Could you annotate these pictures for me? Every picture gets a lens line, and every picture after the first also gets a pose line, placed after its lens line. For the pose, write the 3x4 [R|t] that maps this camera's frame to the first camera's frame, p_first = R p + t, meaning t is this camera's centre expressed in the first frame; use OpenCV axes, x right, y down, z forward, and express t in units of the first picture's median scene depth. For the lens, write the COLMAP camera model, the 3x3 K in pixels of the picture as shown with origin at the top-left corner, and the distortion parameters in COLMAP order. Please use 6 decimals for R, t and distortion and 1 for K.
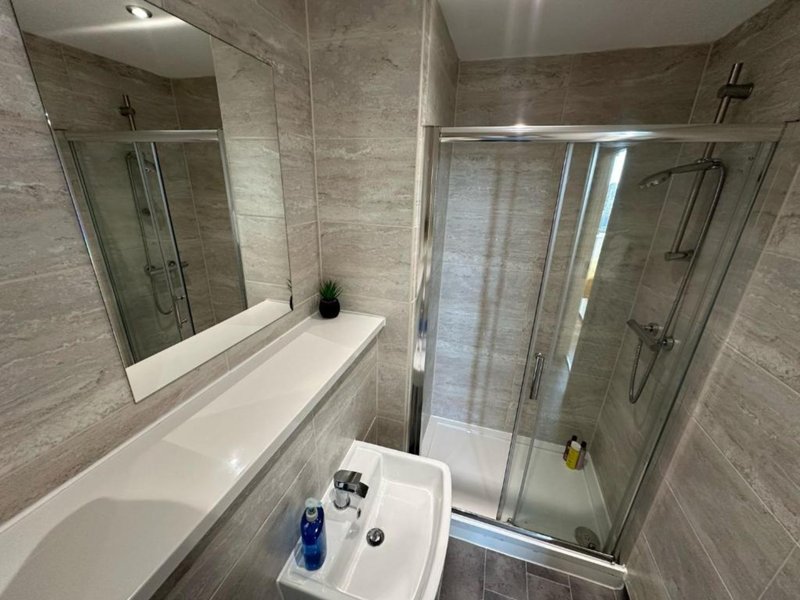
lens RADIAL K [[319.6, 0, 400.6], [0, 319.6, 300.8], [0, 0, 1]] dist [-0.001344, 0.000533]
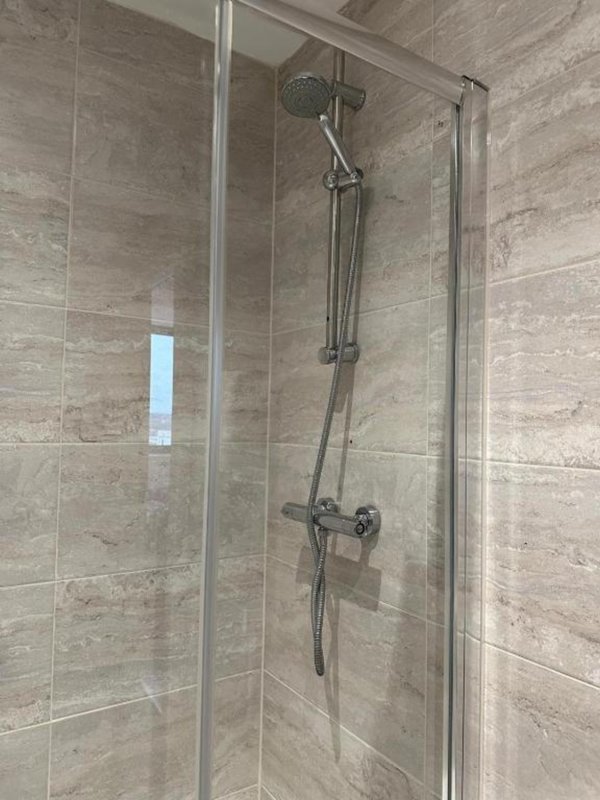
lens RADIAL K [[568.1, 0, 300.0], [0, 568.1, 400.0], [0, 0, 1]] dist [-0.000917, 0.000067]
pose [[0.629368, 0.014275, 0.776976, 0.092151], [0.268888, 0.934072, -0.234966, 0.140516], [-0.729106, 0.356800, 0.584037, 0.528194]]
